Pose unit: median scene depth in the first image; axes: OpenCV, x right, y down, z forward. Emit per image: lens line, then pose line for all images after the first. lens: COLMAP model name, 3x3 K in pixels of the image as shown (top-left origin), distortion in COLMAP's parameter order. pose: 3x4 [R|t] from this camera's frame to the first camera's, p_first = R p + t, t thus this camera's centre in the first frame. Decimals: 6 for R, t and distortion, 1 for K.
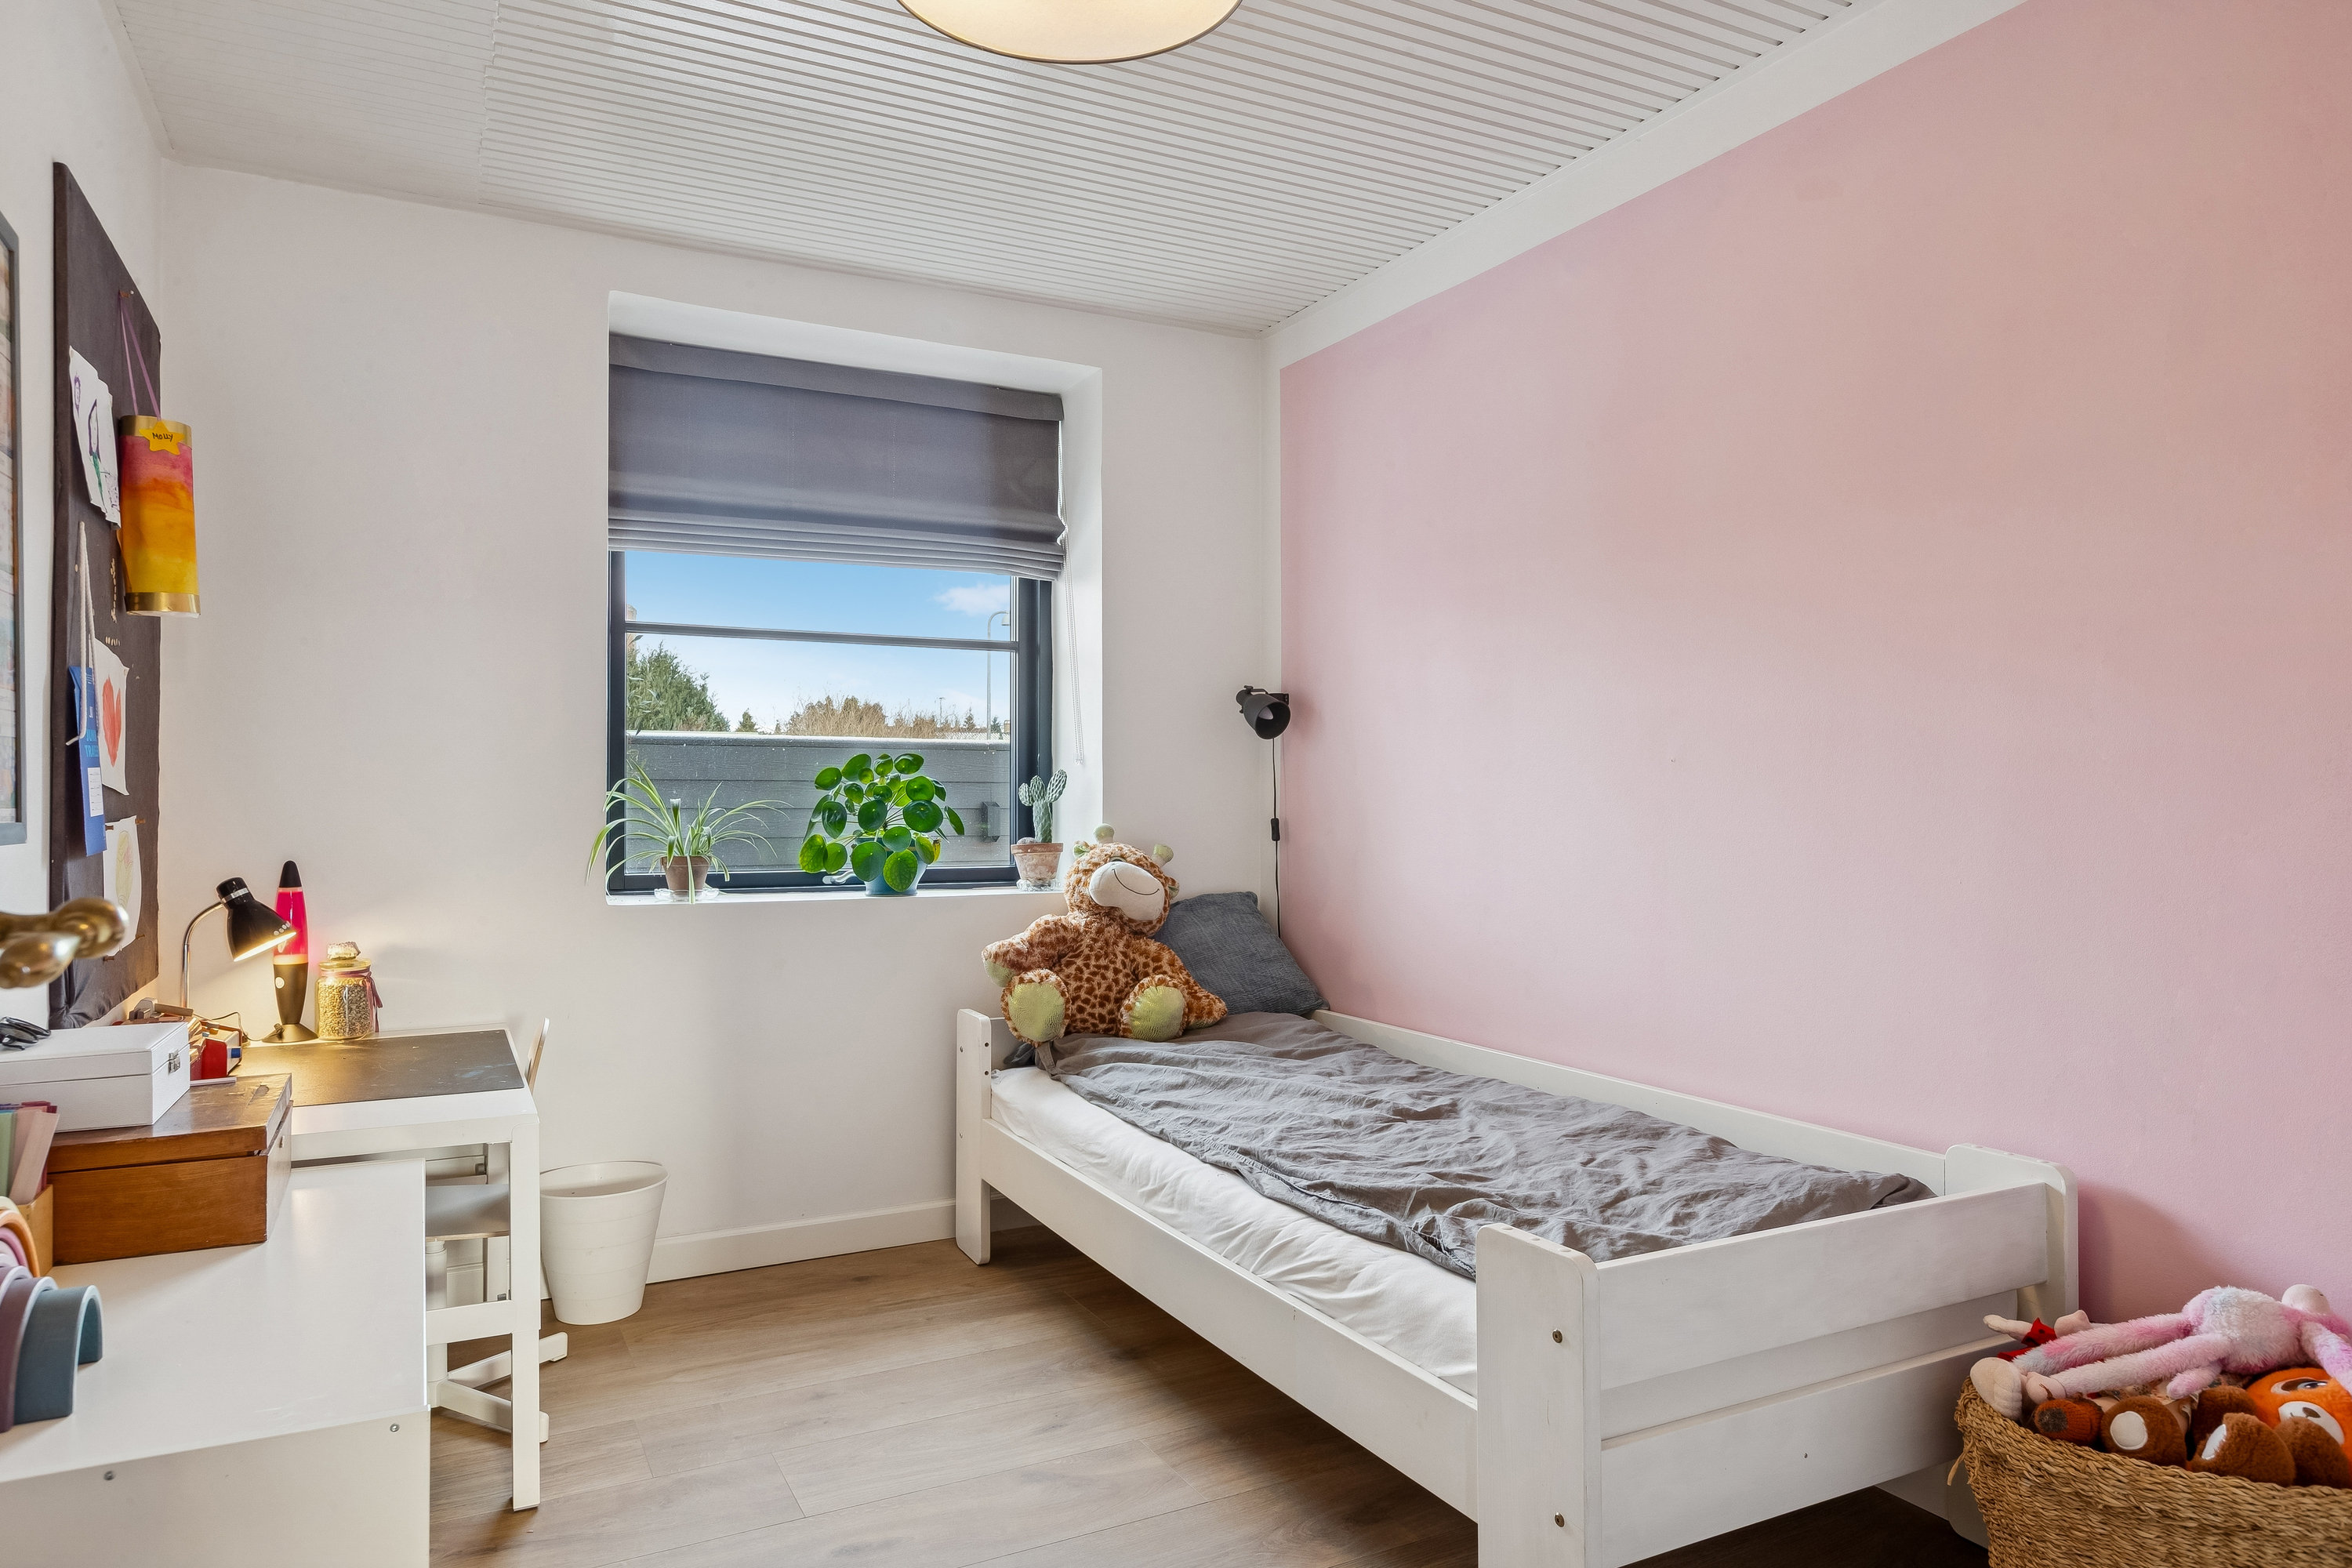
lens RADIAL K [[1485.5, 0, 1176.5], [0, 1485.5, 786.2], [0, 0, 1]] dist [-0.002651, 0.000075]
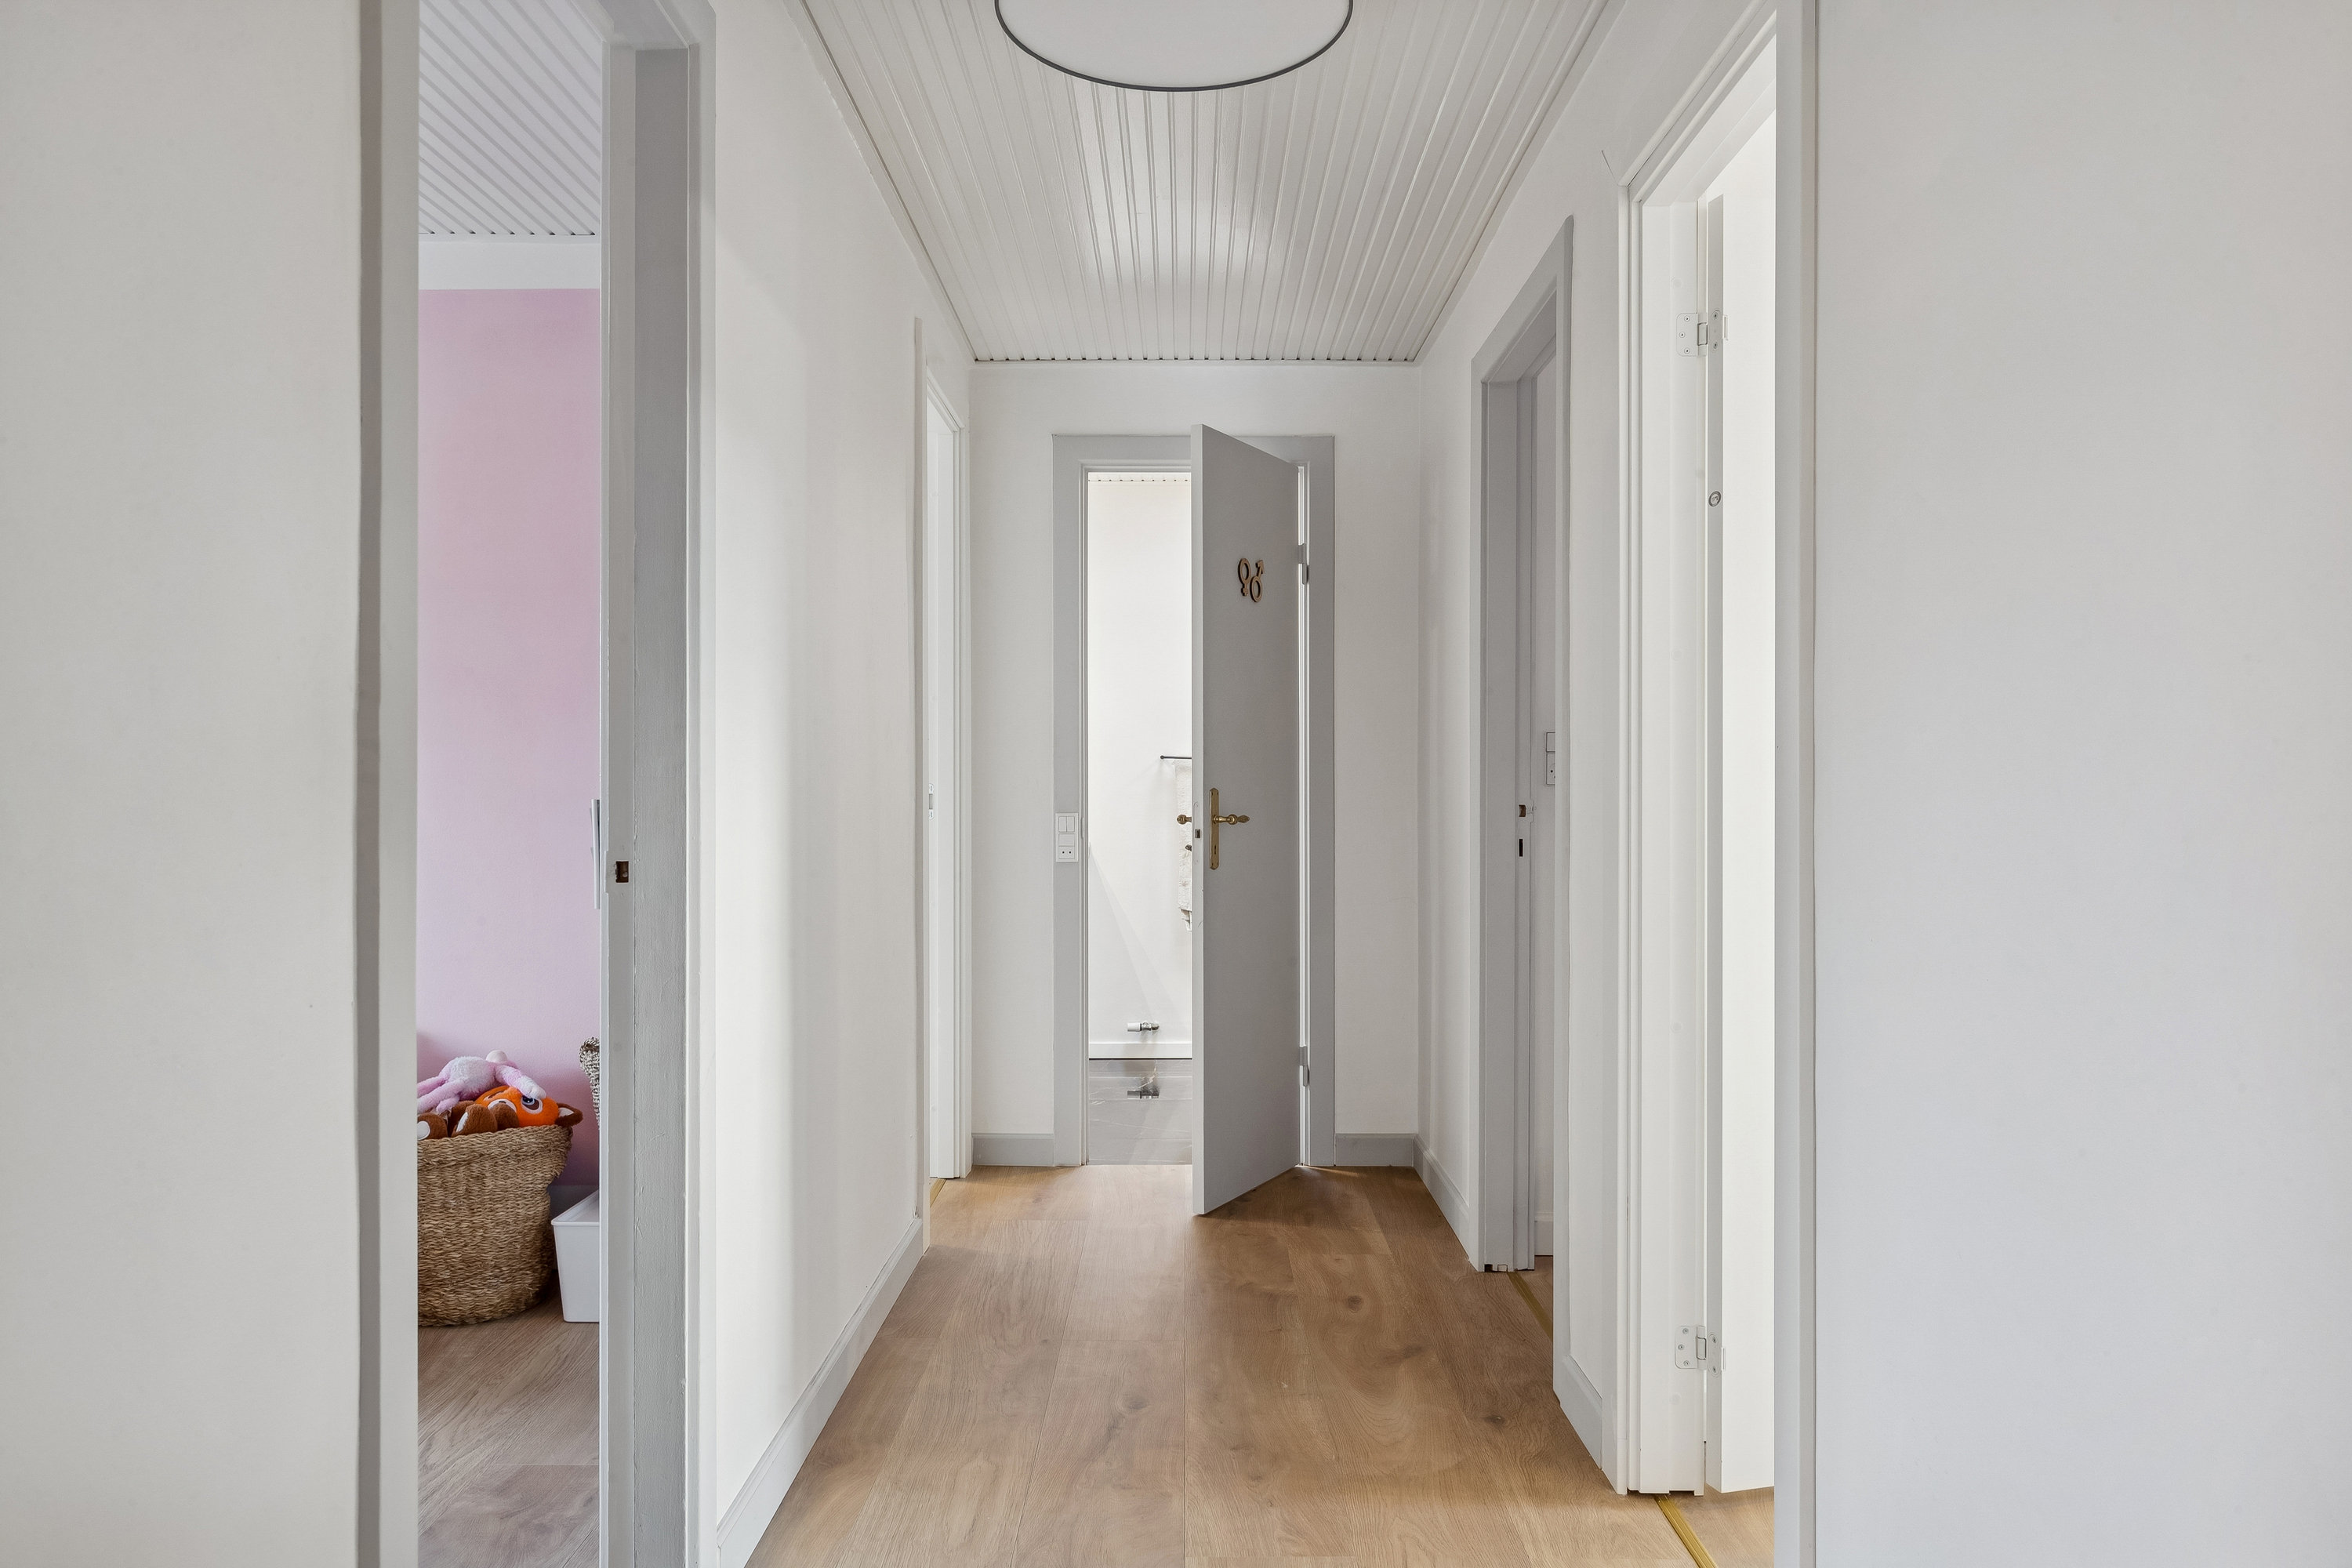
lens RADIAL K [[1658.3, 0, 1175.0], [0, 1658.3, 785.9], [0, 0, 1]] dist [-0.001719, -0.000375]
pose [[0.474654, 0.000889, 0.880172, -0.746283], [-0.003367, 0.999994, 0.000806, -0.005871], [-0.880166, -0.003346, 0.474654, -0.828568]]
